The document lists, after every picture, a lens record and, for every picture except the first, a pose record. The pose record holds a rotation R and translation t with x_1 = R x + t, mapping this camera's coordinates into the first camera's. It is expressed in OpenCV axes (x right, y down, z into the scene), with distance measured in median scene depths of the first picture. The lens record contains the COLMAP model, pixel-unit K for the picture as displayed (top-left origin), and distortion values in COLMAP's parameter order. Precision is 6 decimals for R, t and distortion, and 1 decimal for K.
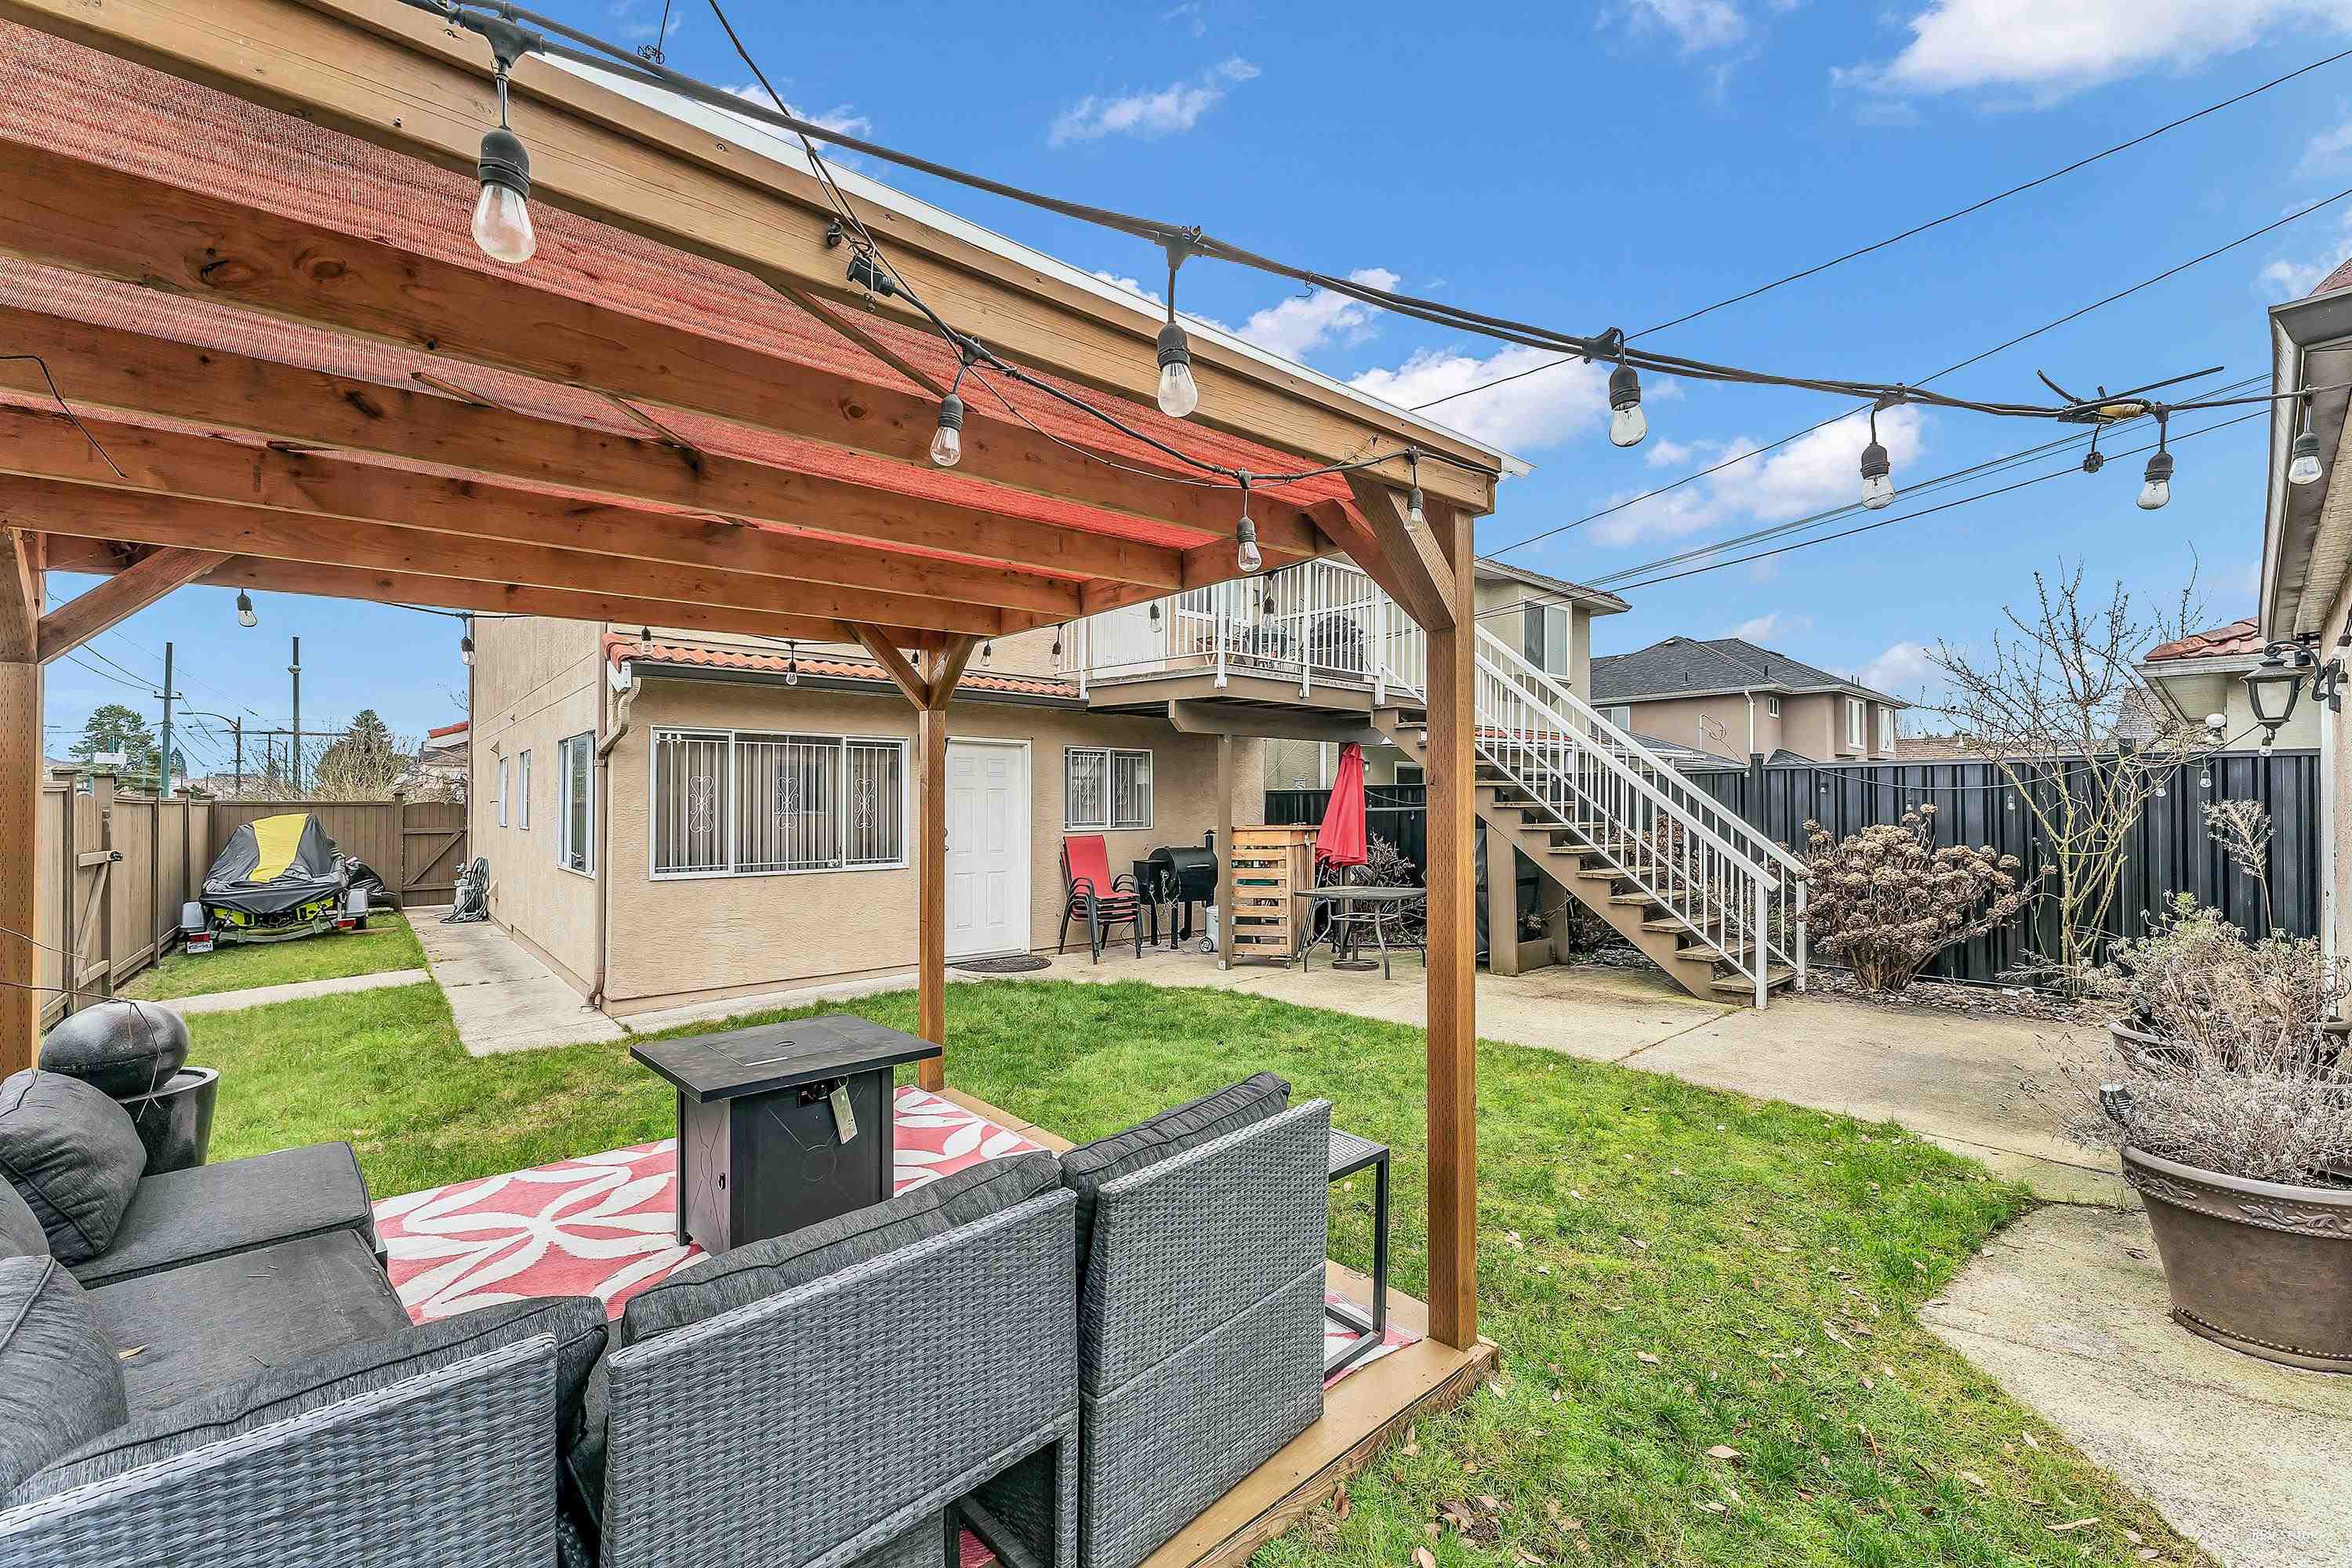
lens RADIAL K [[935.6, 0, 1172.0], [0, 935.6, 782.3], [0, 0, 1]] dist [-0.000111, -0.000017]
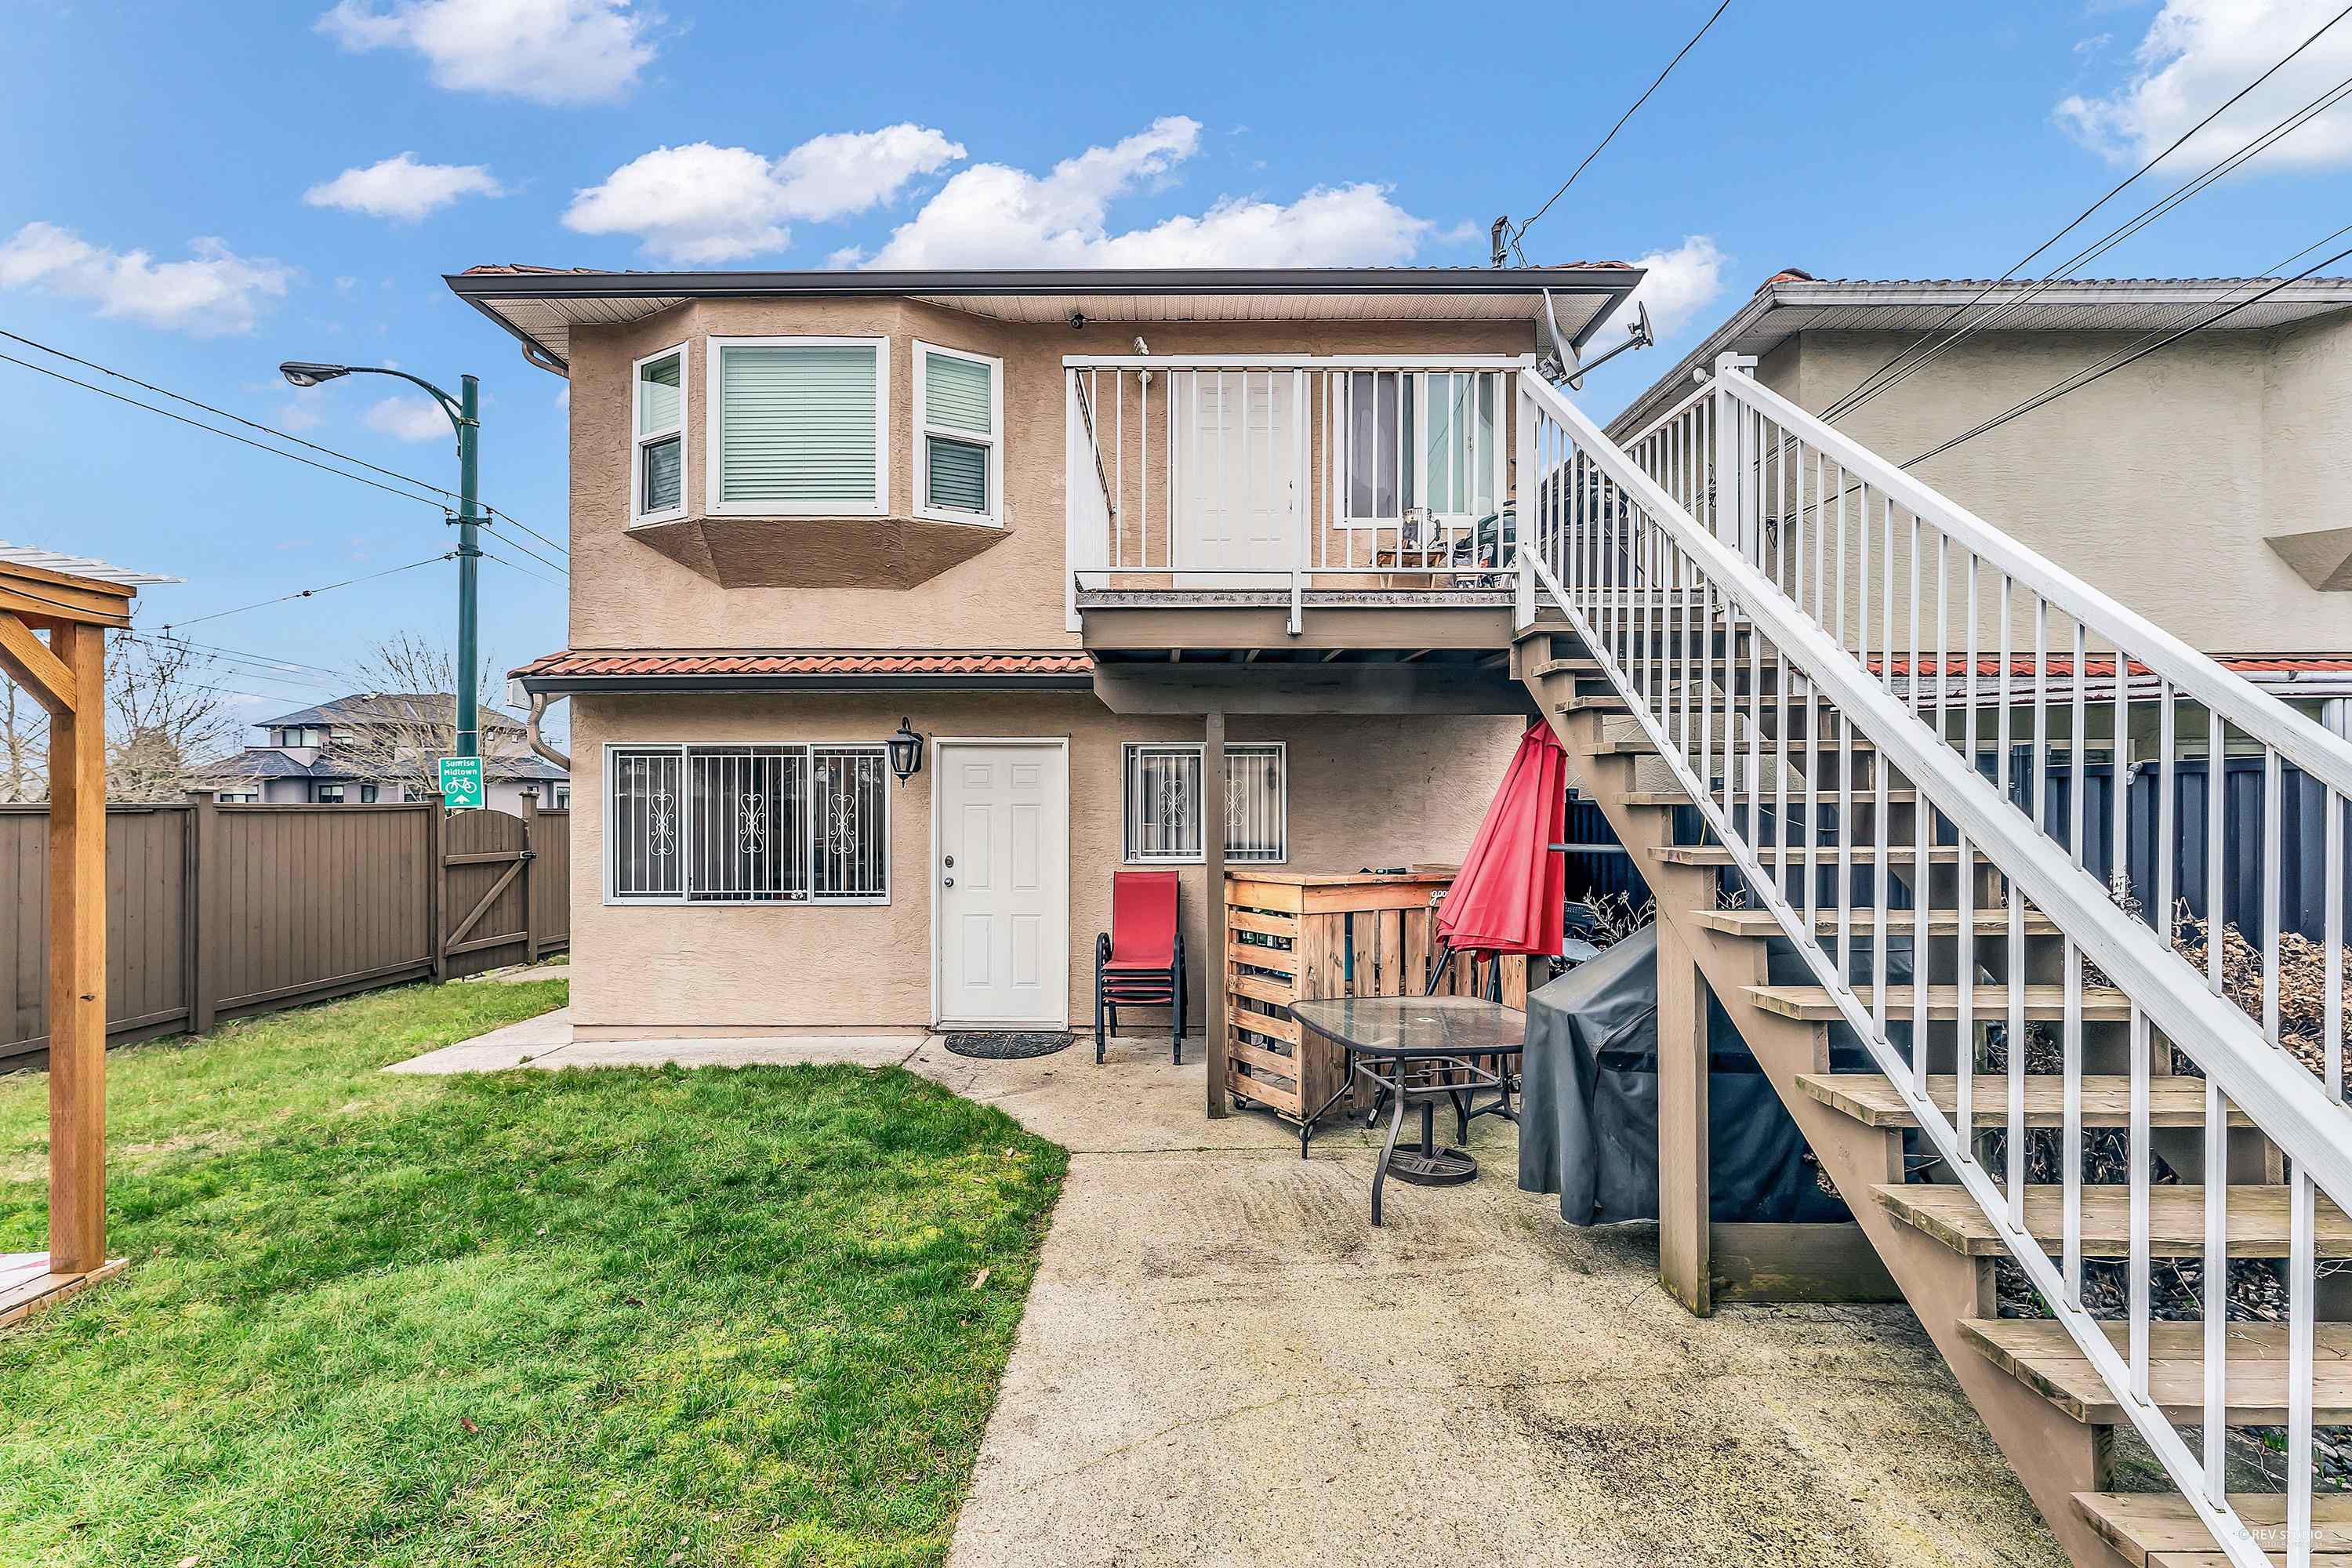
lens RADIAL K [[954.2, 0, 1165.9], [0, 954.2, 803.3], [0, 0, 1]] dist [-0.000095, 0.000049]
pose [[0.748264, 0.001915, -0.663398, 0.488565], [0.014923, 0.999694, 0.019719, -0.008796], [0.663233, -0.024655, 0.748007, 0.612692]]
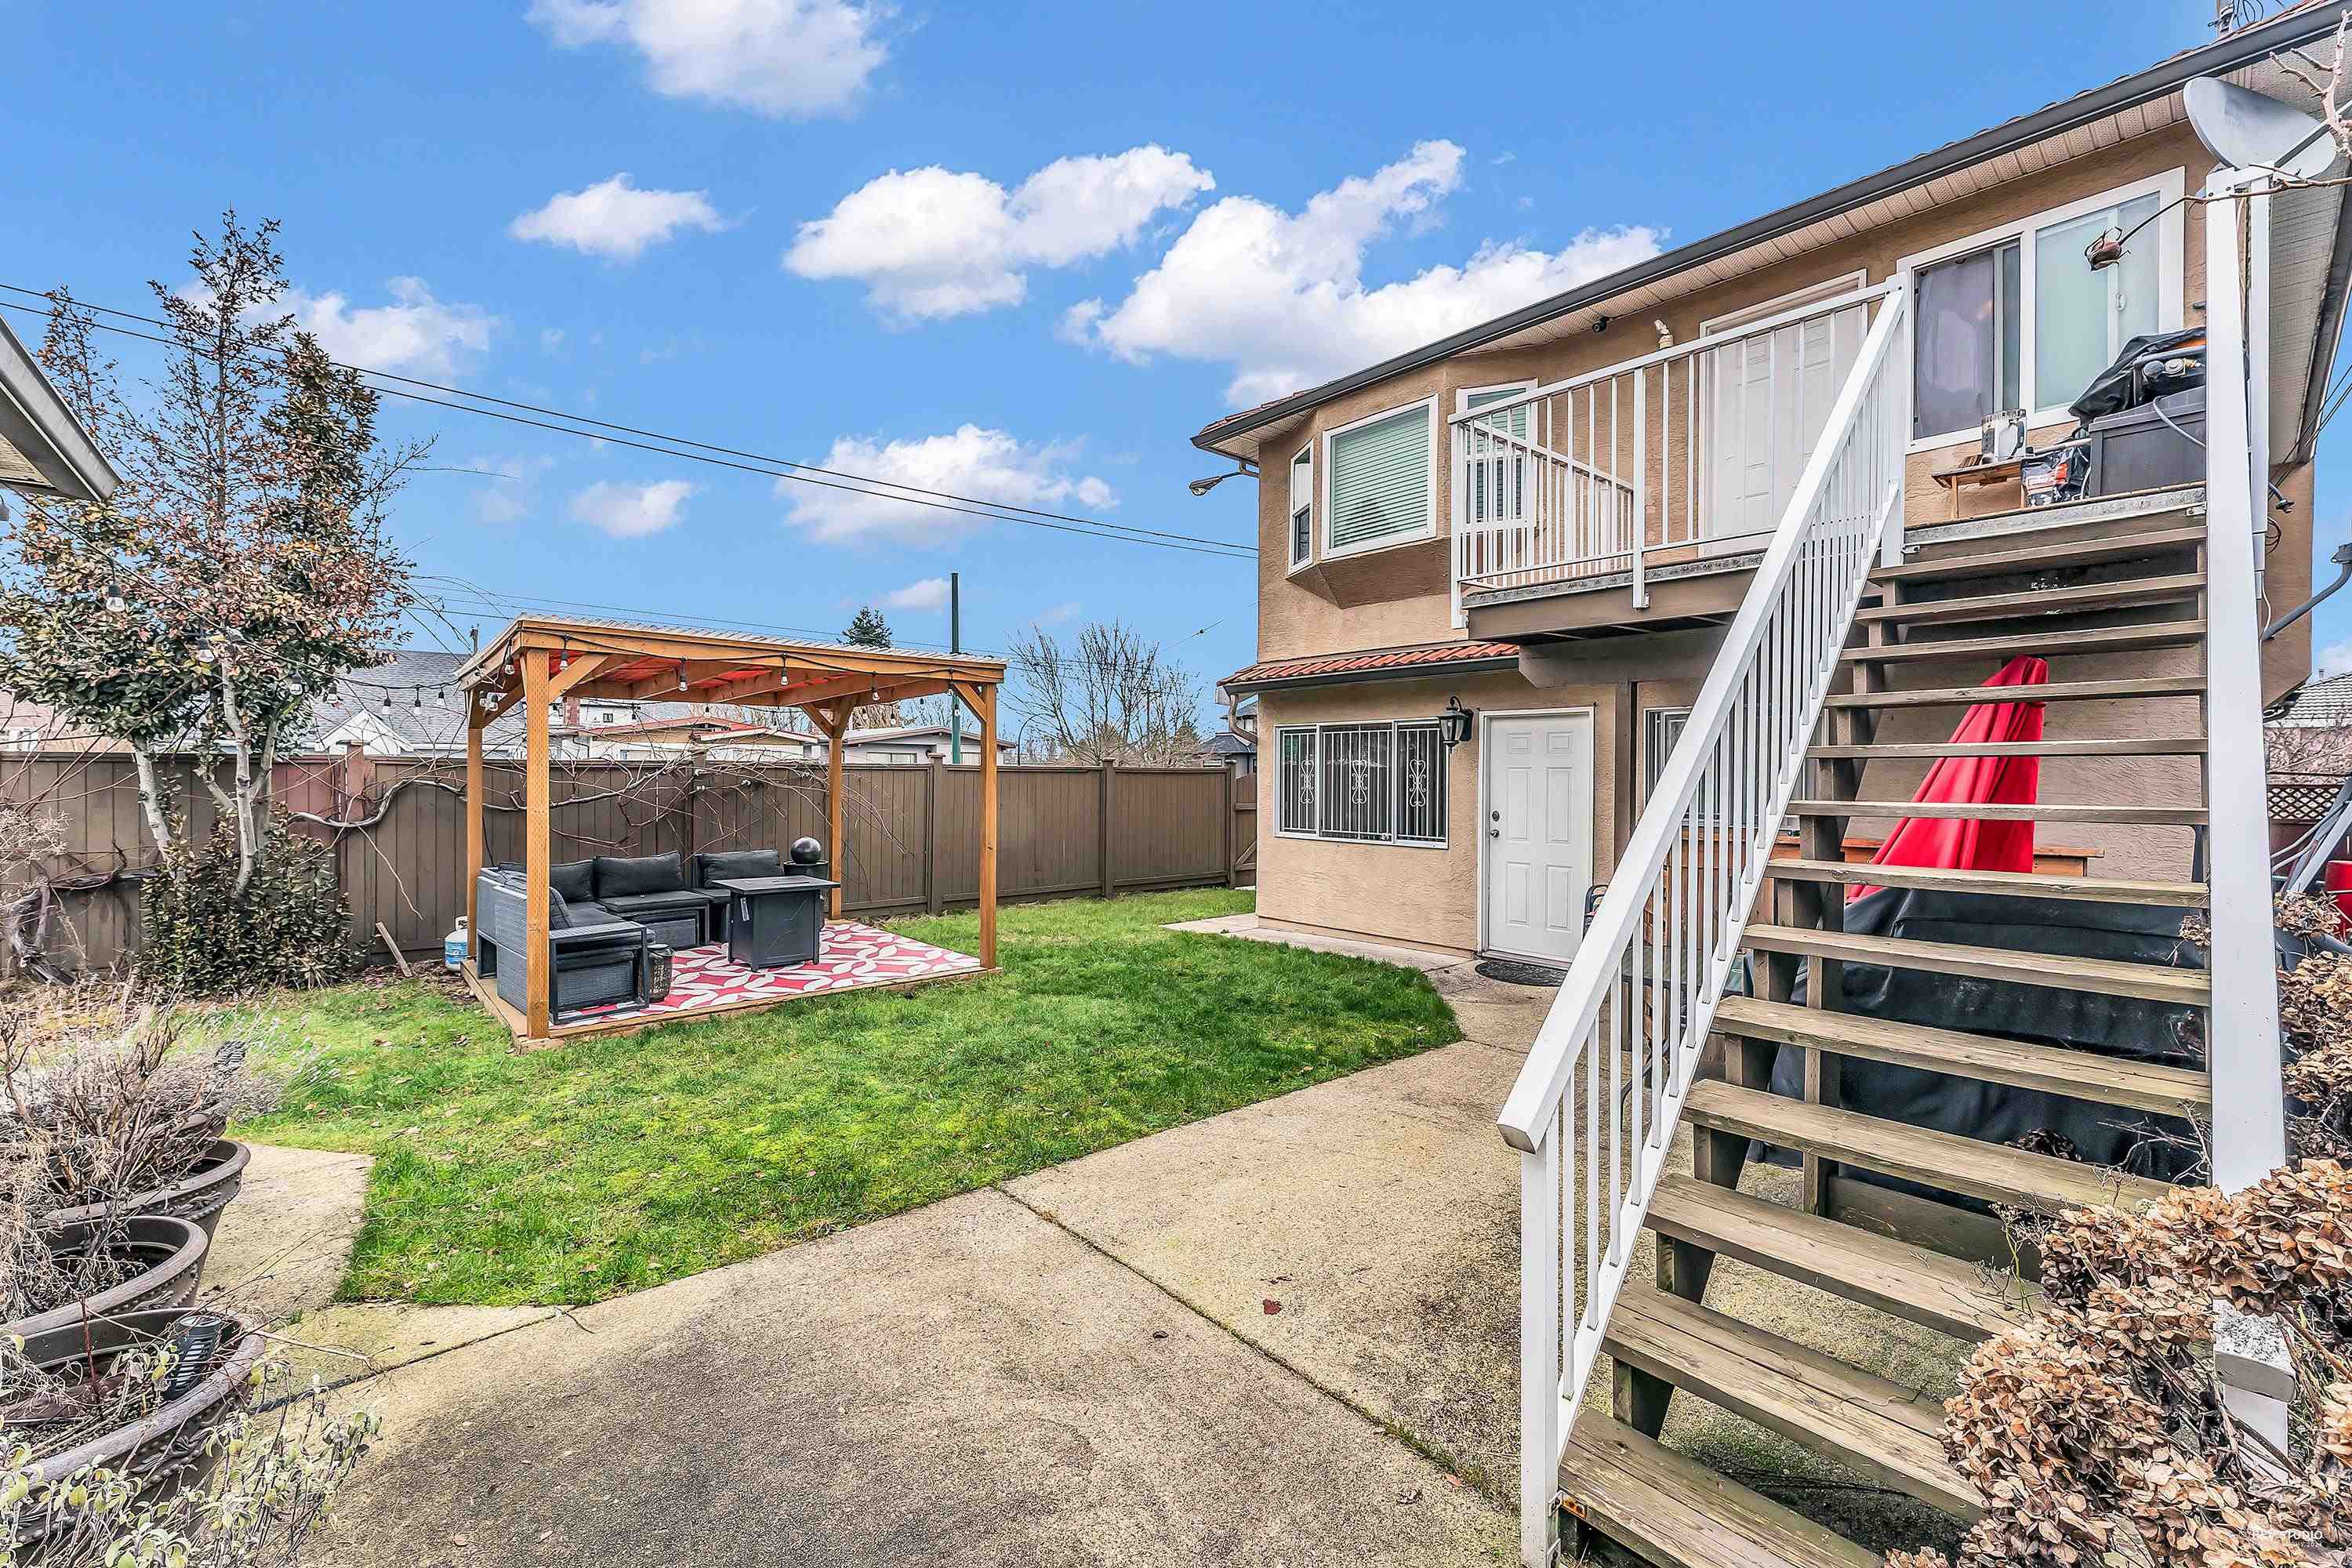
lens RADIAL K [[935.6, 0, 1172.0], [0, 935.6, 782.3], [0, 0, 1]] dist [-0.000111, -0.000017]
pose [[0.012914, 0.012561, -0.999838, 0.787713], [0.018876, 0.999740, 0.012803, 0.003313], [0.999738, -0.019038, 0.012673, 0.779321]]
